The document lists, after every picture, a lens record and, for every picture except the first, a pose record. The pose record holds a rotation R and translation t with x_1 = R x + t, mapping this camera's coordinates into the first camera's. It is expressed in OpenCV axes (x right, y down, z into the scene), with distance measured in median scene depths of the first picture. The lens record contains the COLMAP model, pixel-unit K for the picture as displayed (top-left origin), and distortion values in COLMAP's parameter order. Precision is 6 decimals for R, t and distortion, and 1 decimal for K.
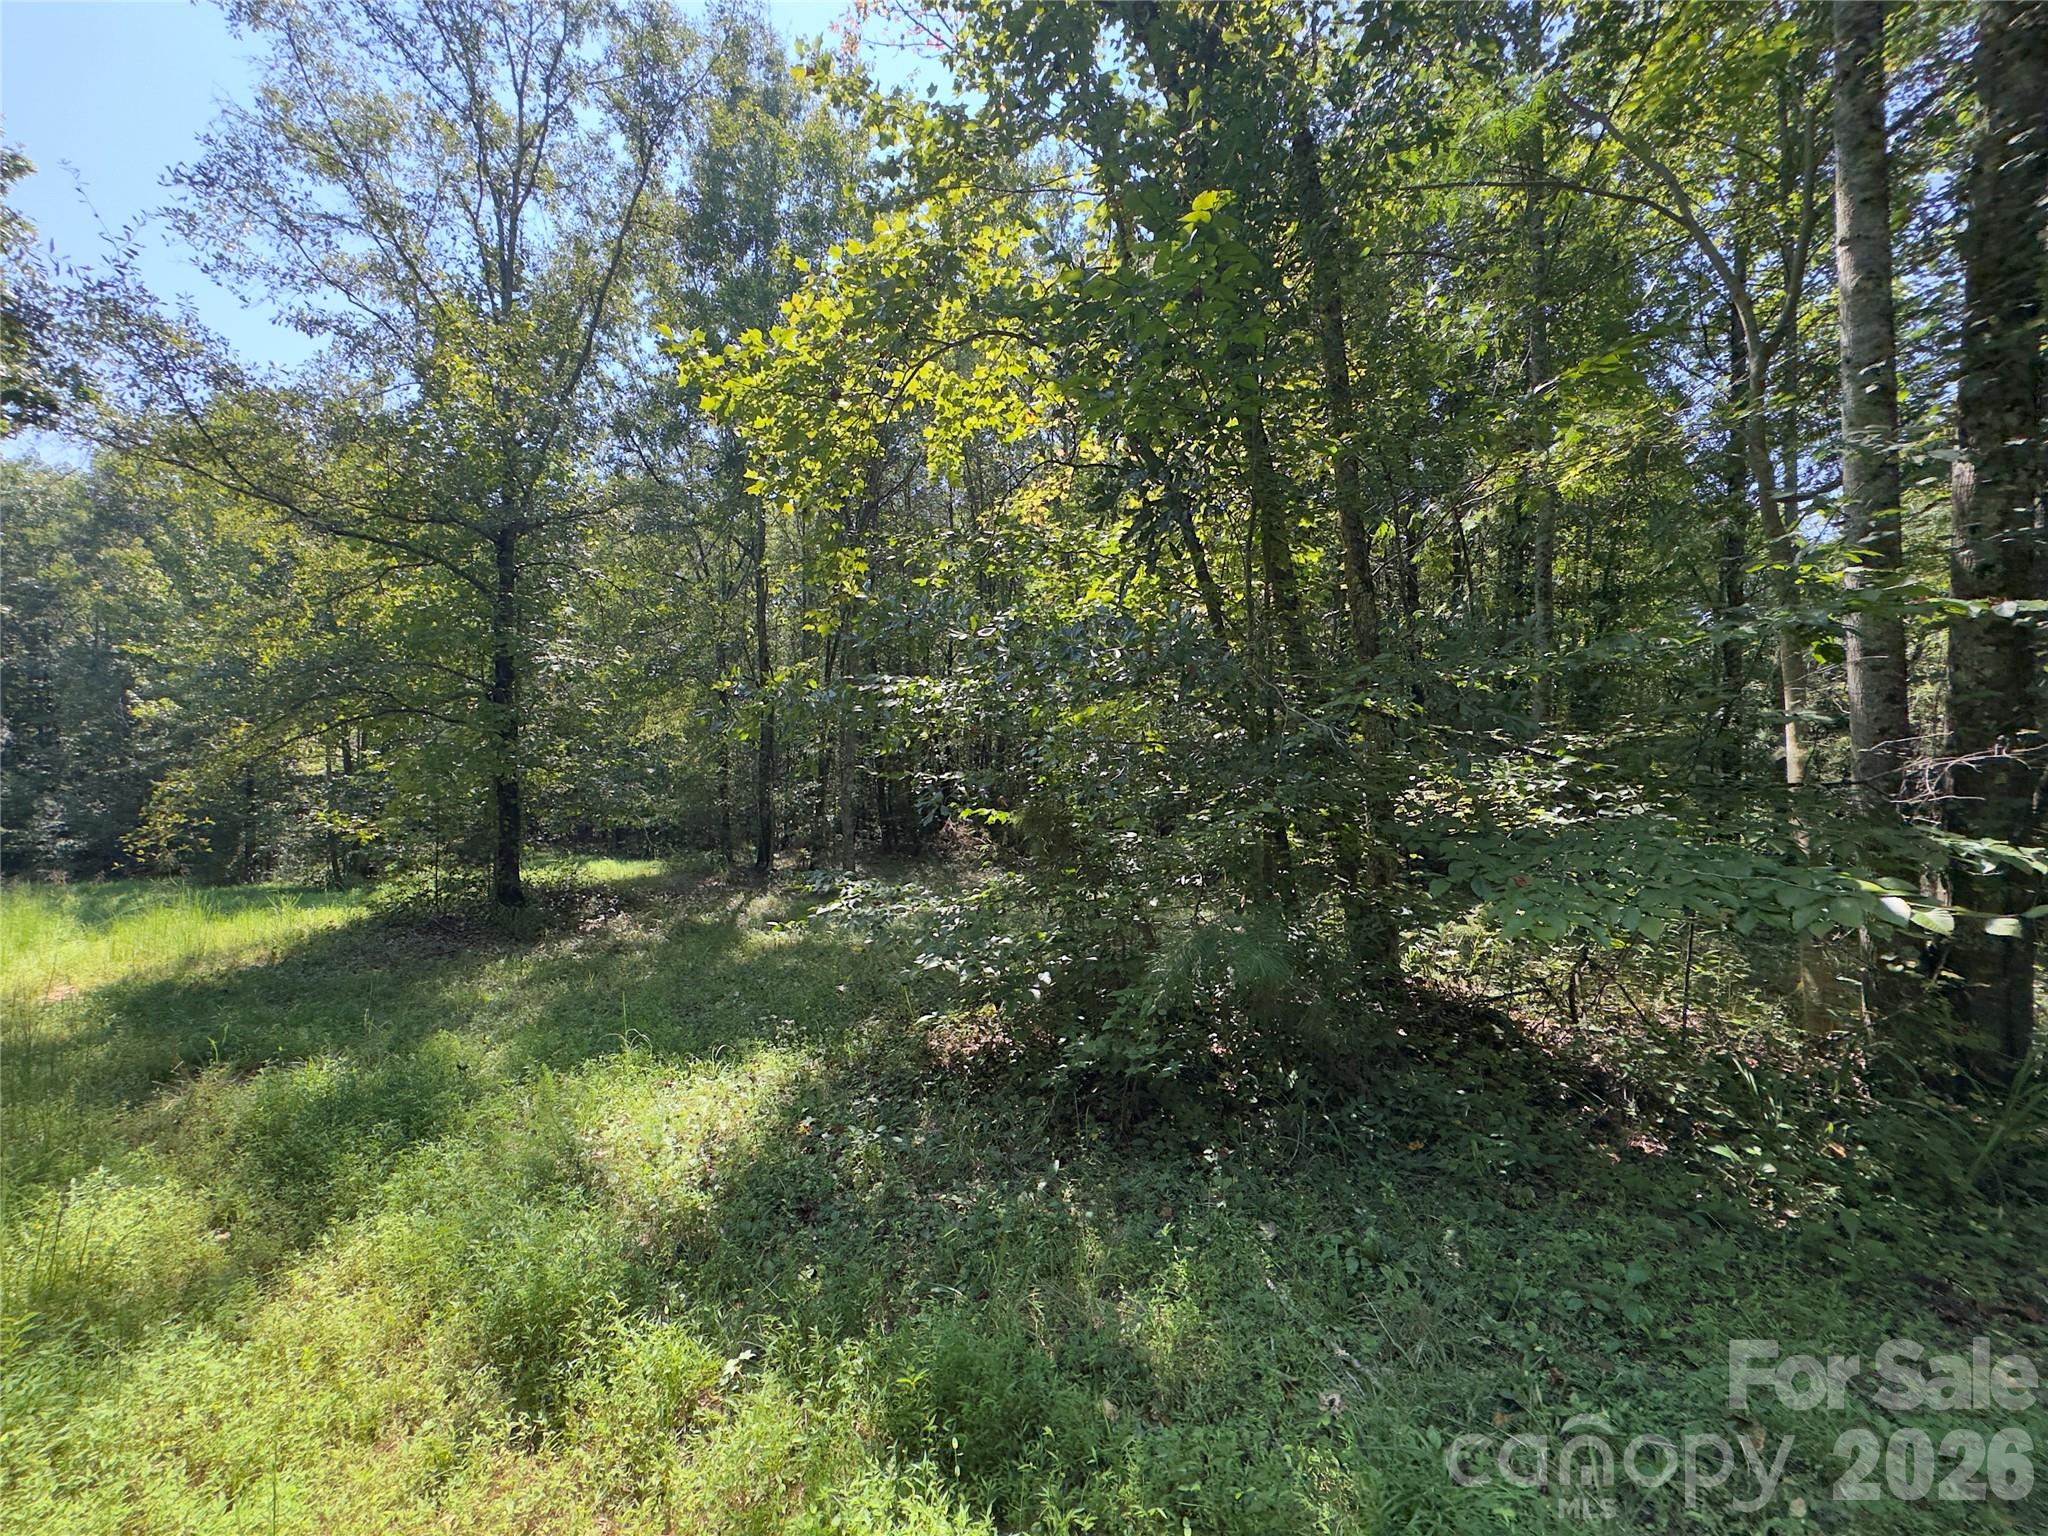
lens RADIAL K [[812.6, 0, 1025.9], [0, 812.6, 765.5], [0, 0, 1]] dist [-0.002572, 0.000331]
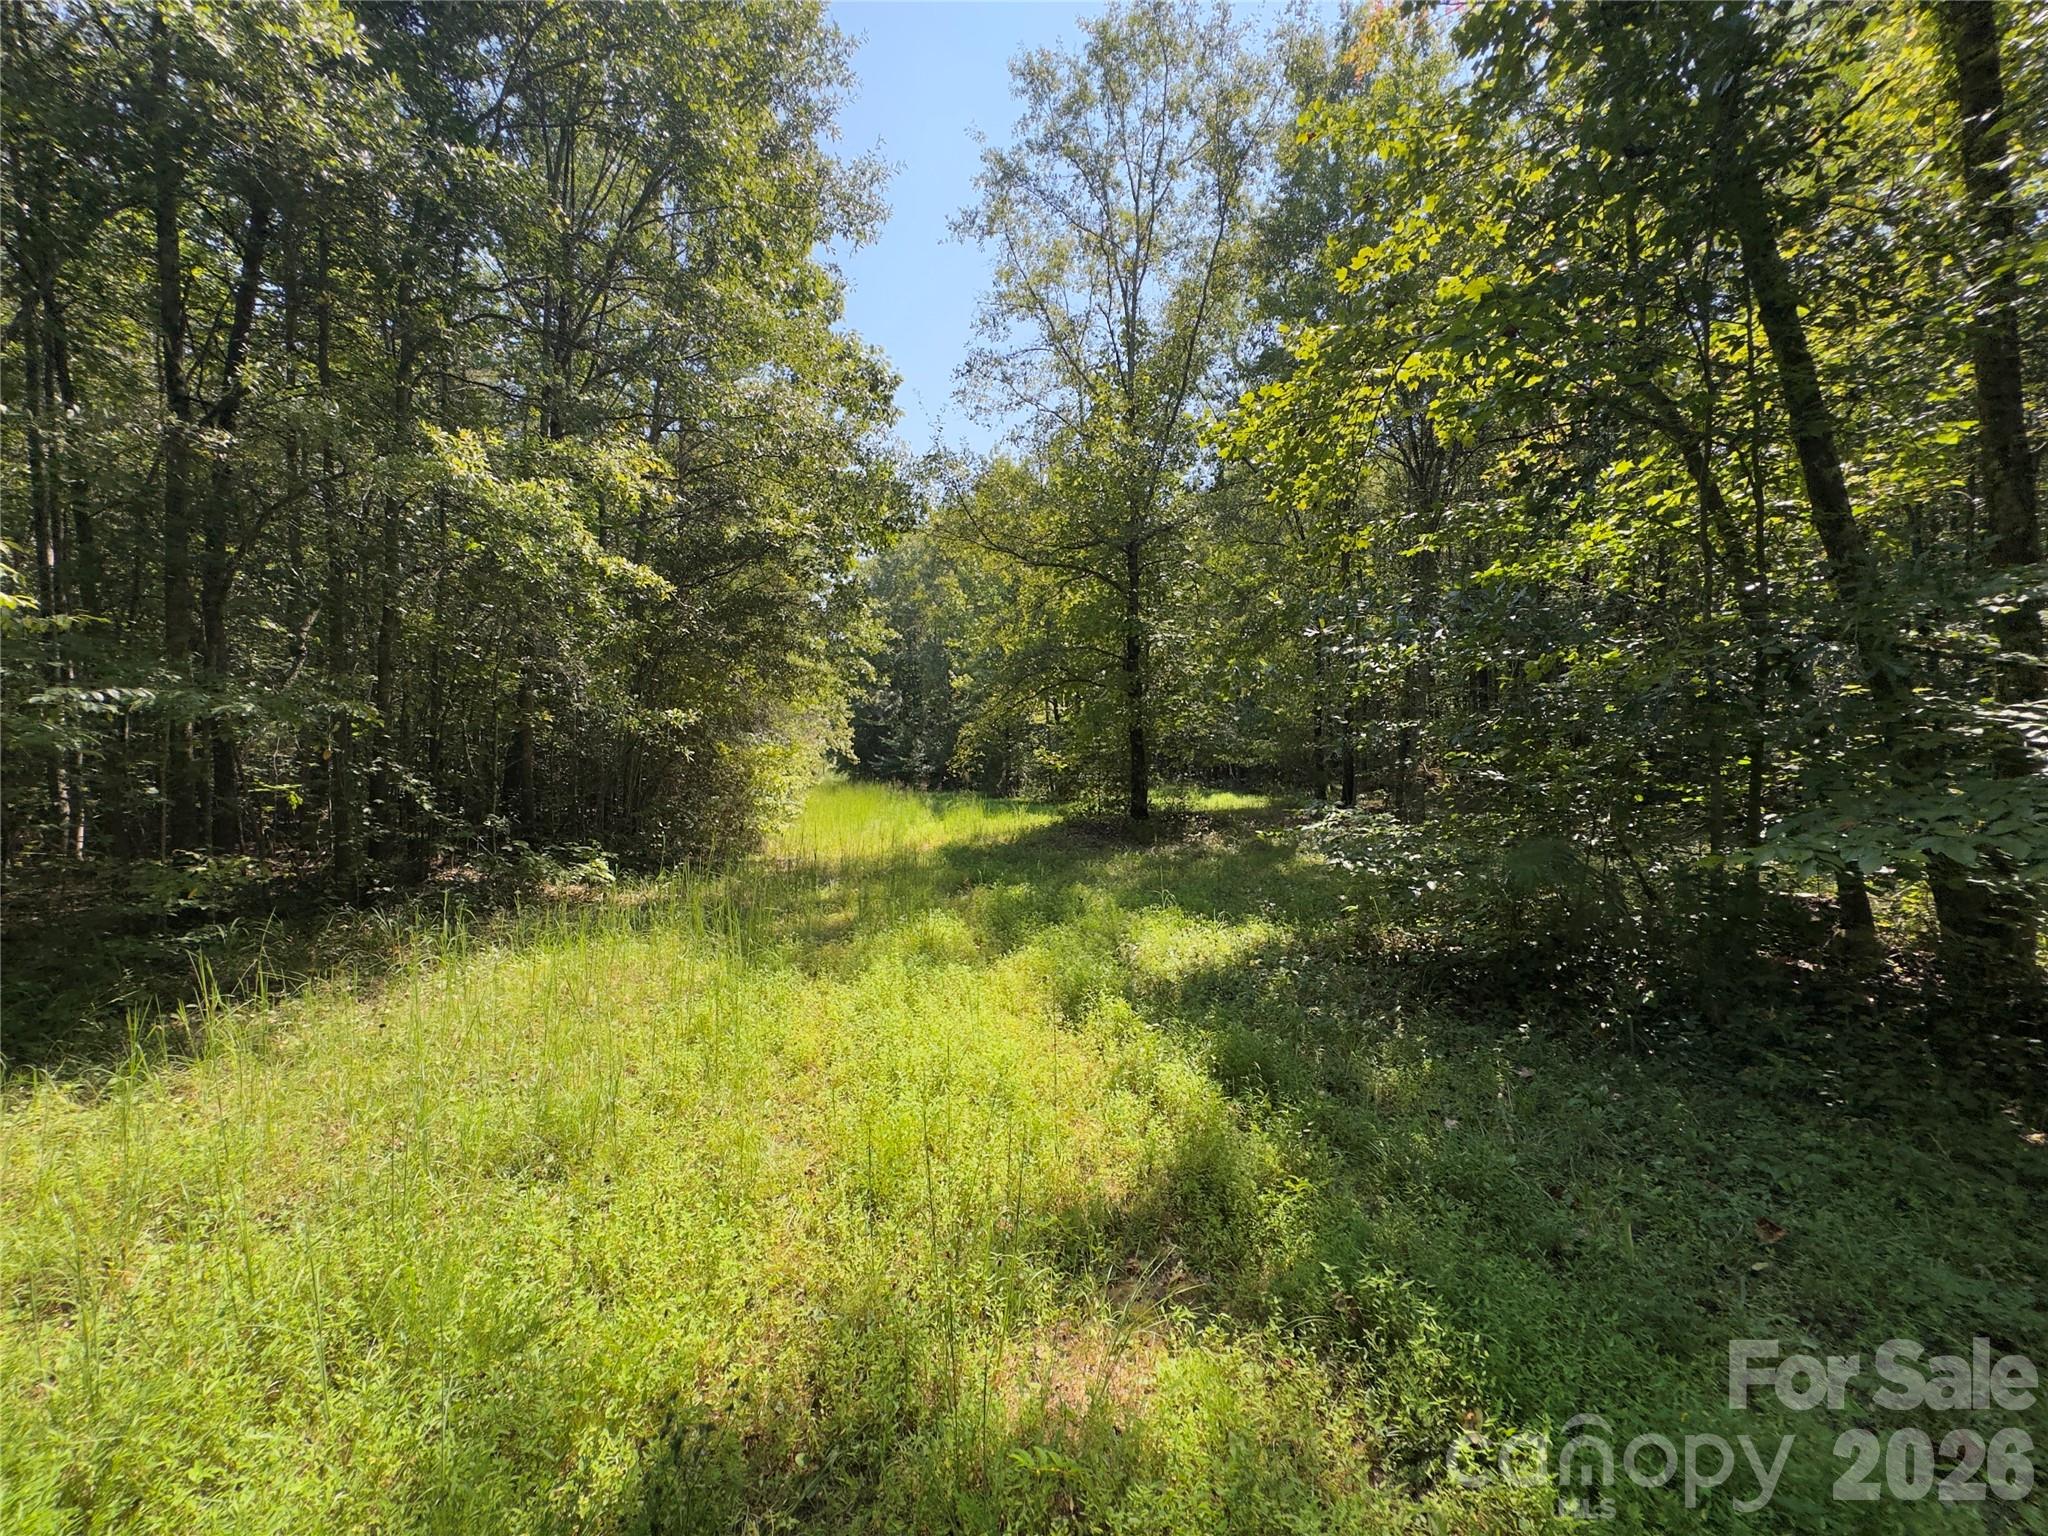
lens RADIAL K [[812.6, 0, 1023.5], [0, 812.6, 760.9], [0, 0, 1]] dist [-0.002572, 0.000331]
pose [[0.731958, 0.020887, -0.681030, 0.148077], [0.022585, 0.998237, 0.054890, -0.005077], [0.680976, -0.055558, 0.730196, -0.123583]]
